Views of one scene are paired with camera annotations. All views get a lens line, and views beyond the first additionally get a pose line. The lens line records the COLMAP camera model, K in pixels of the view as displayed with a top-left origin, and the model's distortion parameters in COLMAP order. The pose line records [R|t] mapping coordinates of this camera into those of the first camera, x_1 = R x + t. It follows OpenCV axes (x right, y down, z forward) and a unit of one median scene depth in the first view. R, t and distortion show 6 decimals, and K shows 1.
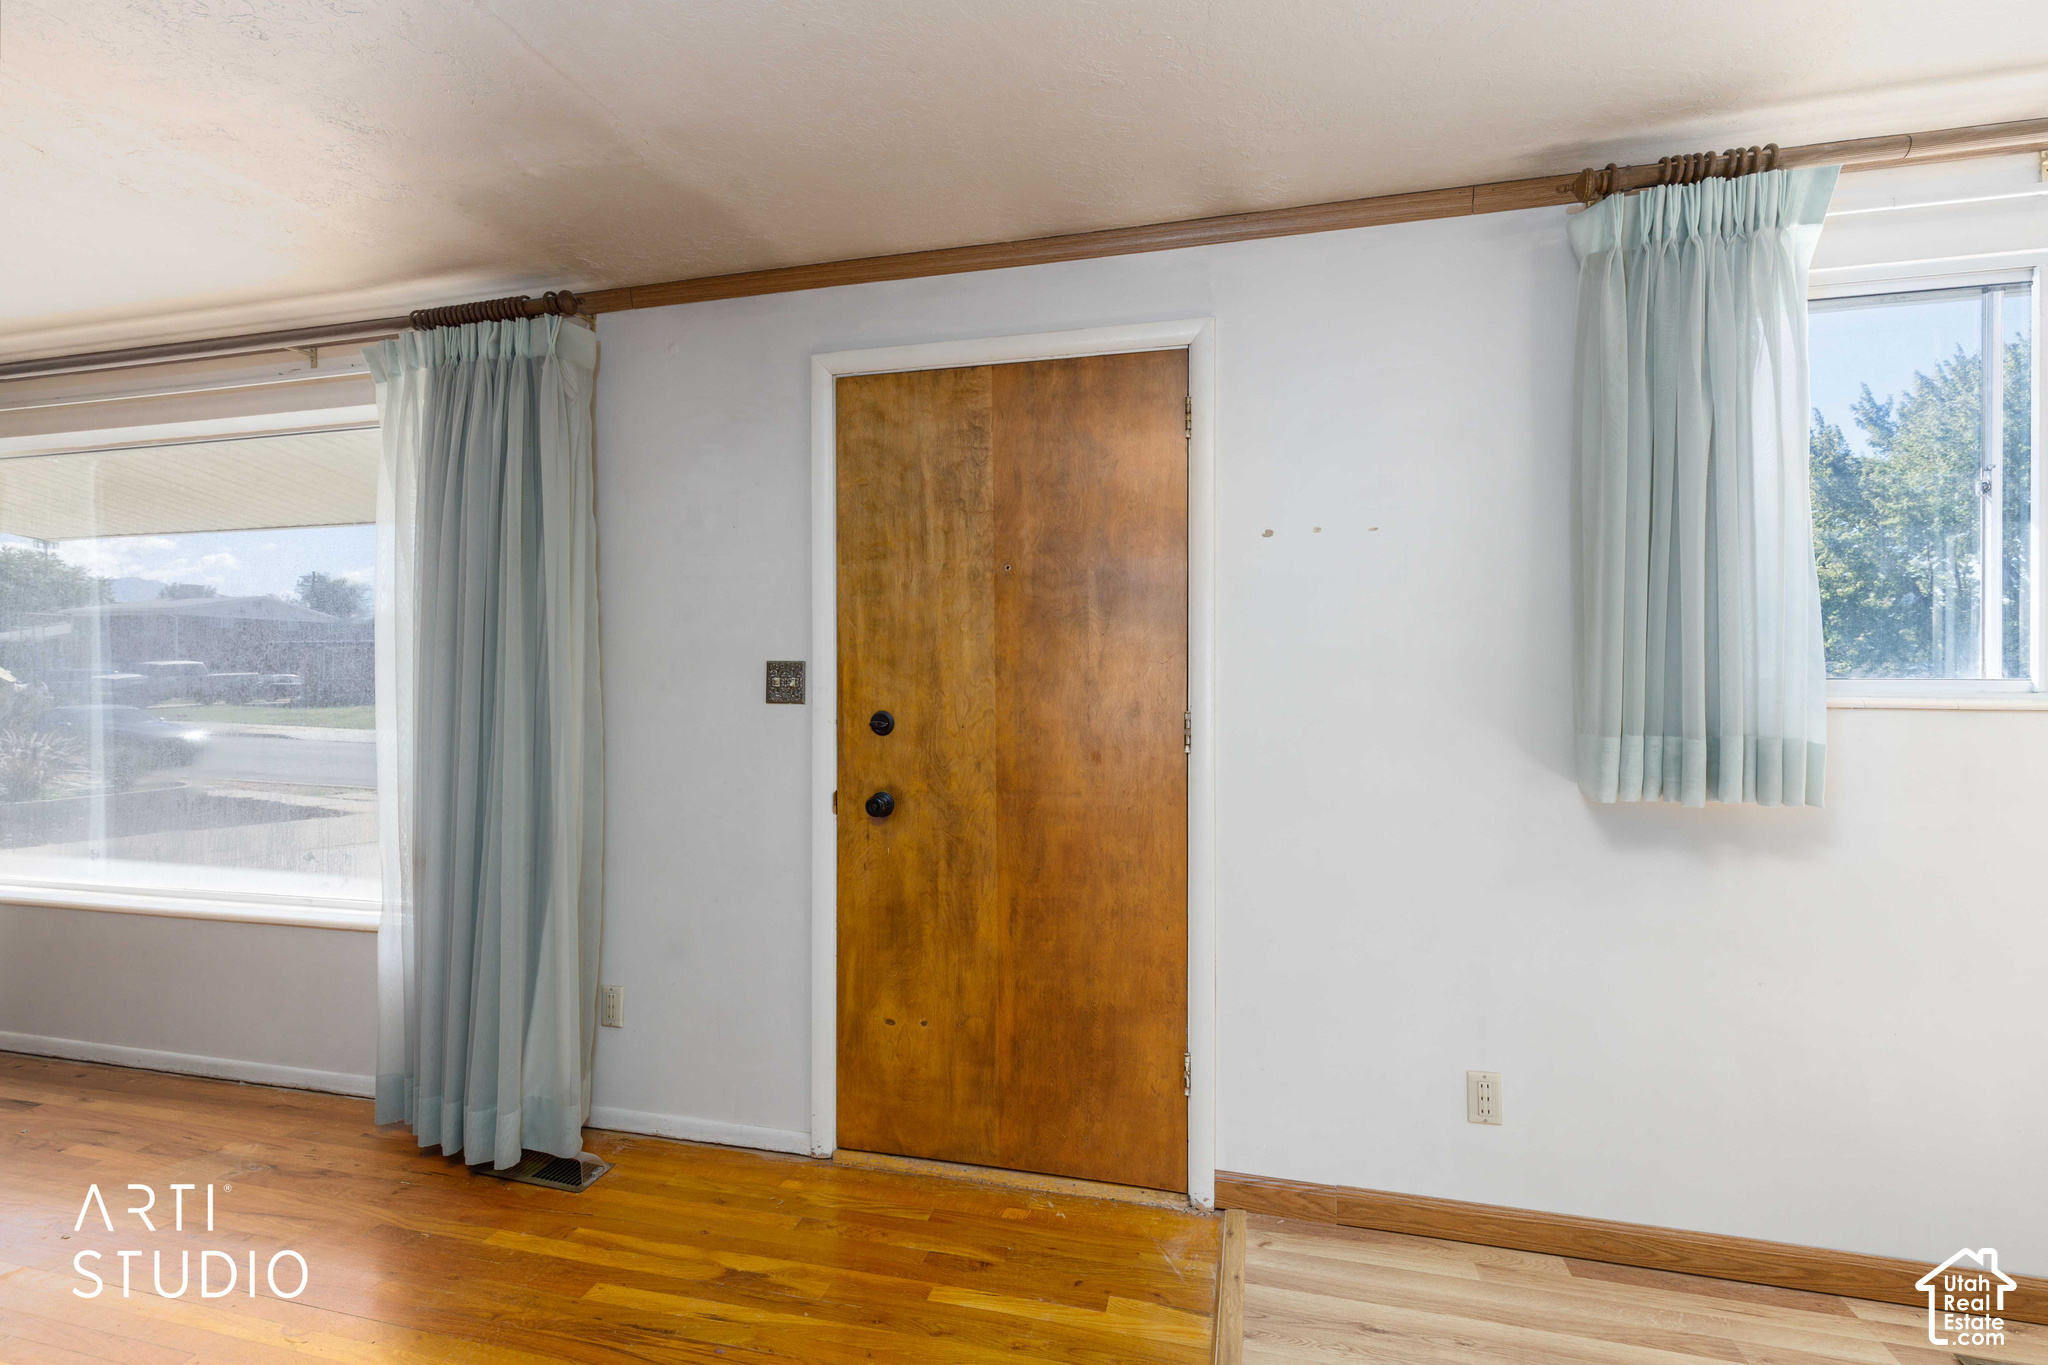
lens RADIAL K [[920.1, 0, 1028.6], [0, 920.1, 673.3], [0, 0, 1]] dist [0.008435, -0.000261]
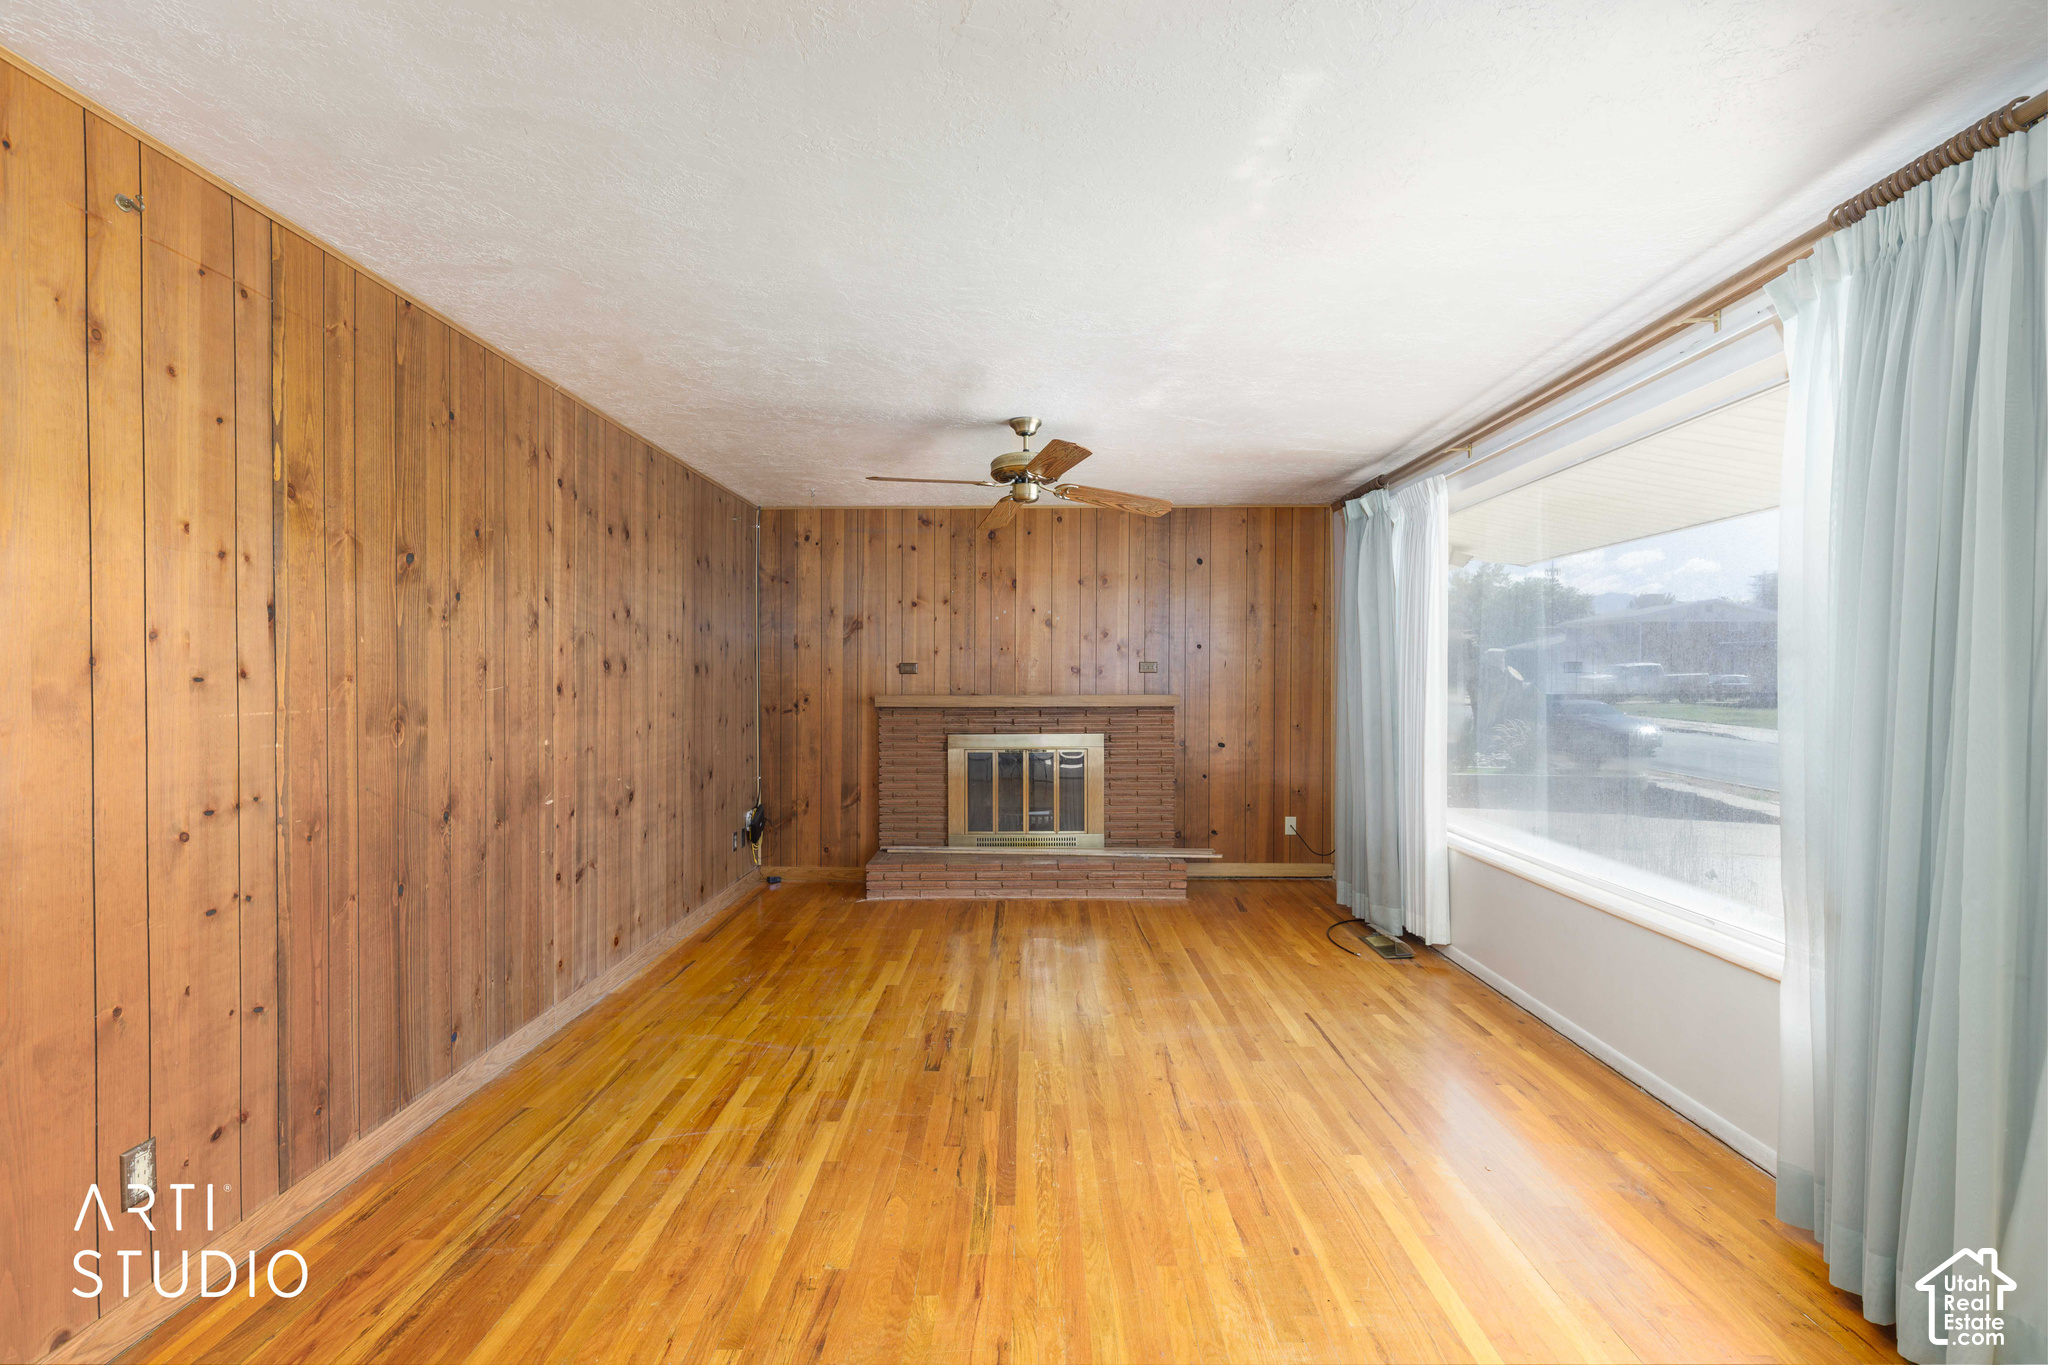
lens RADIAL K [[920.1, 0, 1024.7], [0, 920.1, 684.6], [0, 0, 1]] dist [0.008435, -0.000261]
pose [[0.235780, 0.011404, -0.971739, -0.062576], [-0.000103, 0.999931, 0.011710, -0.000191], [0.971806, -0.002660, 0.235765, 0.151907]]
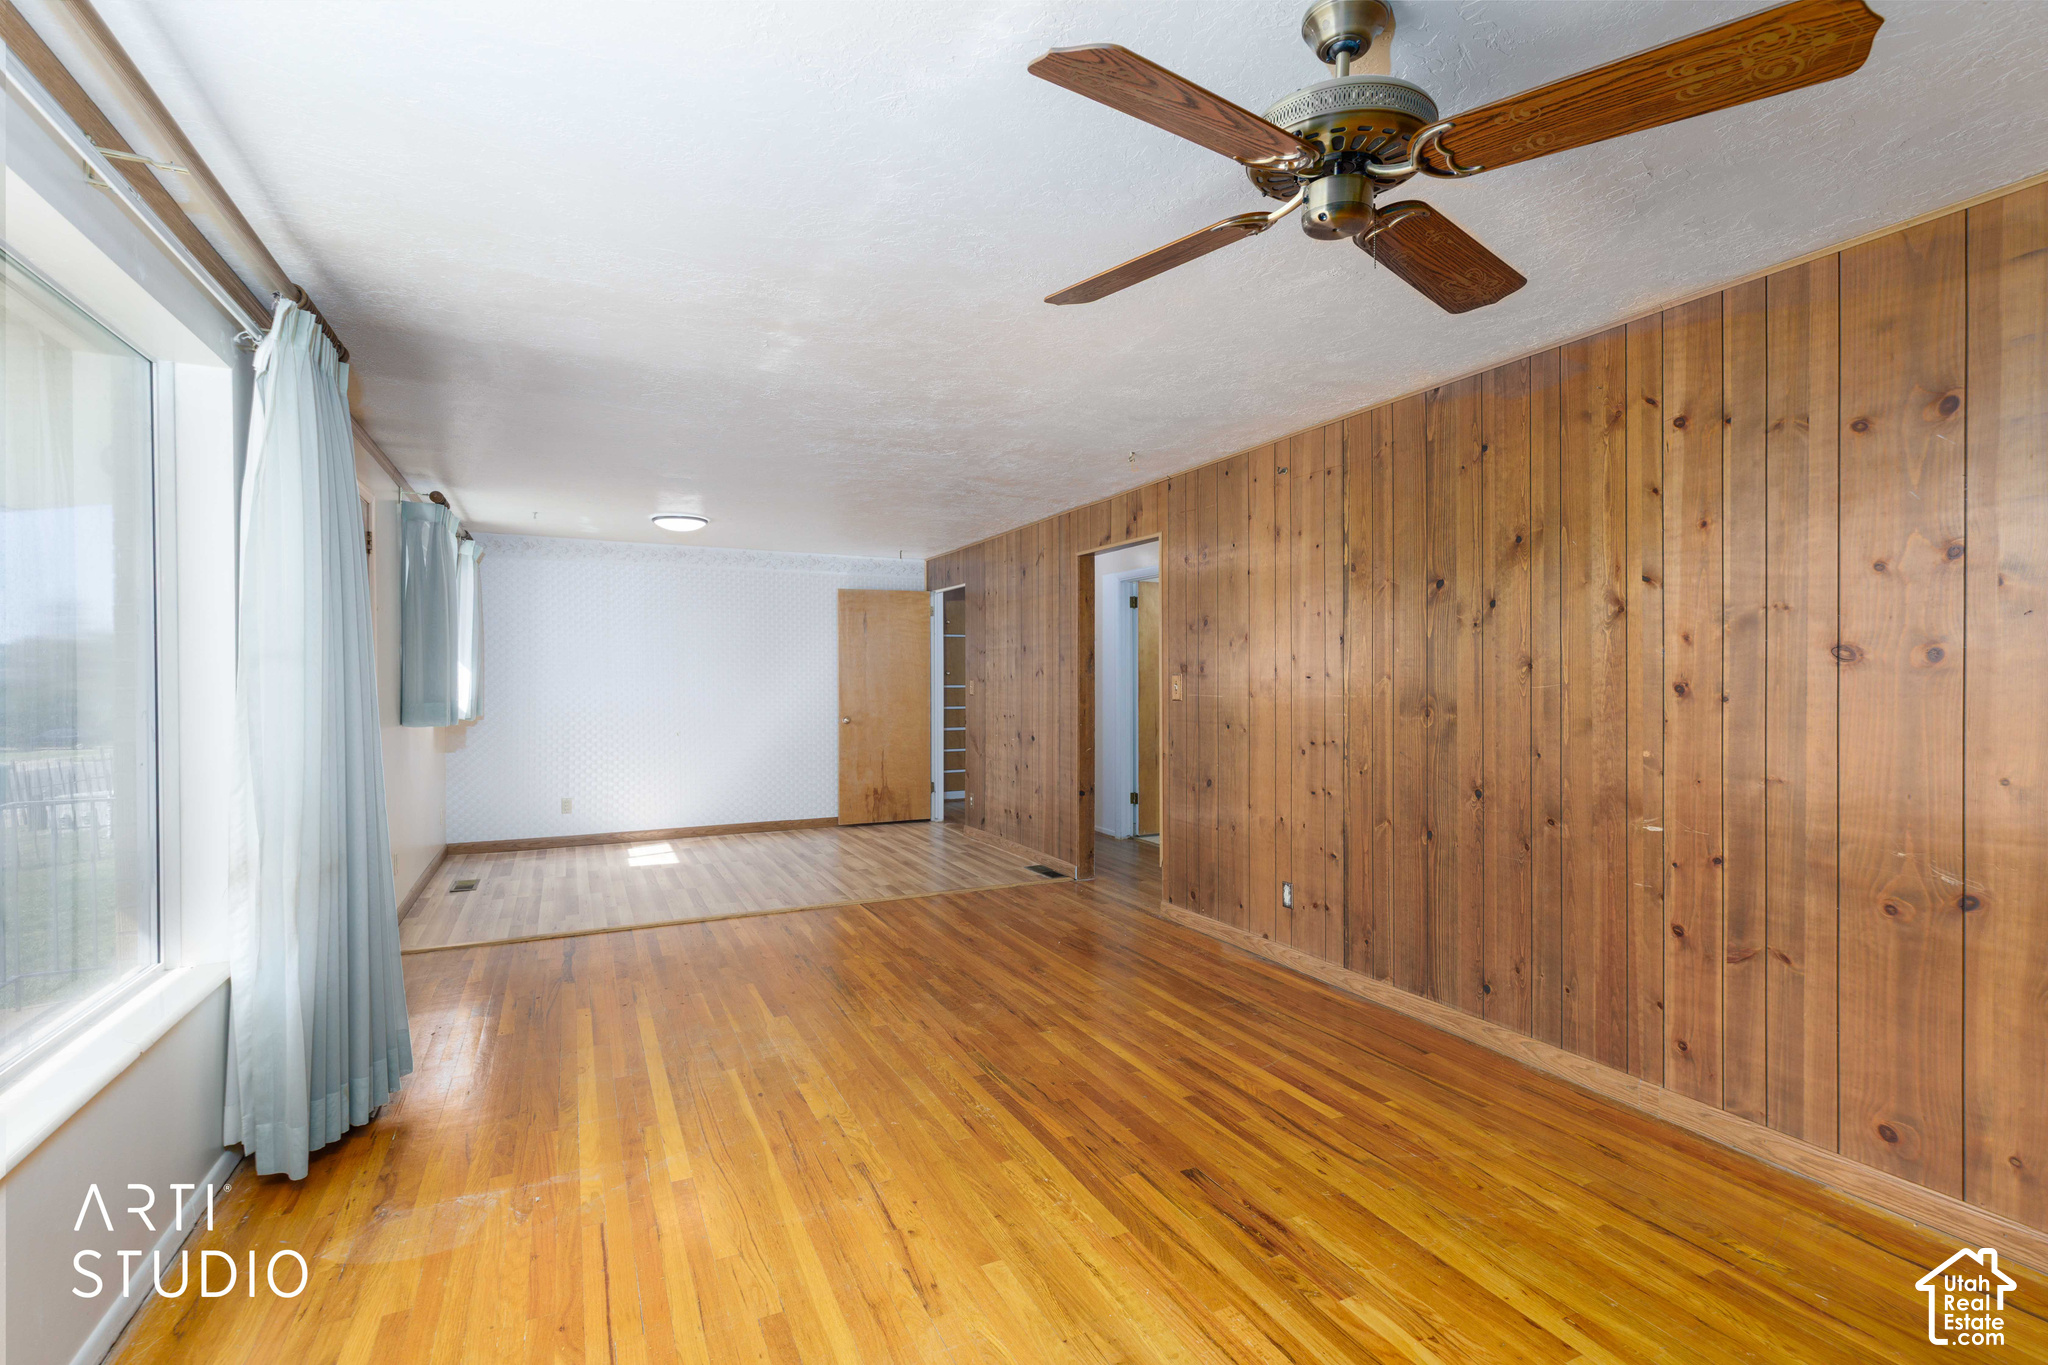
lens RADIAL K [[920.1, 0, 1019.6], [0, 920.1, 685.3], [0, 0, 1]] dist [0.008435, -0.000261]
pose [[-0.643809, 0.000184, 0.765186, -1.700131], [0.004507, 0.999984, 0.003551, 0.009582], [-0.765173, 0.005735, -0.643799, 0.976253]]
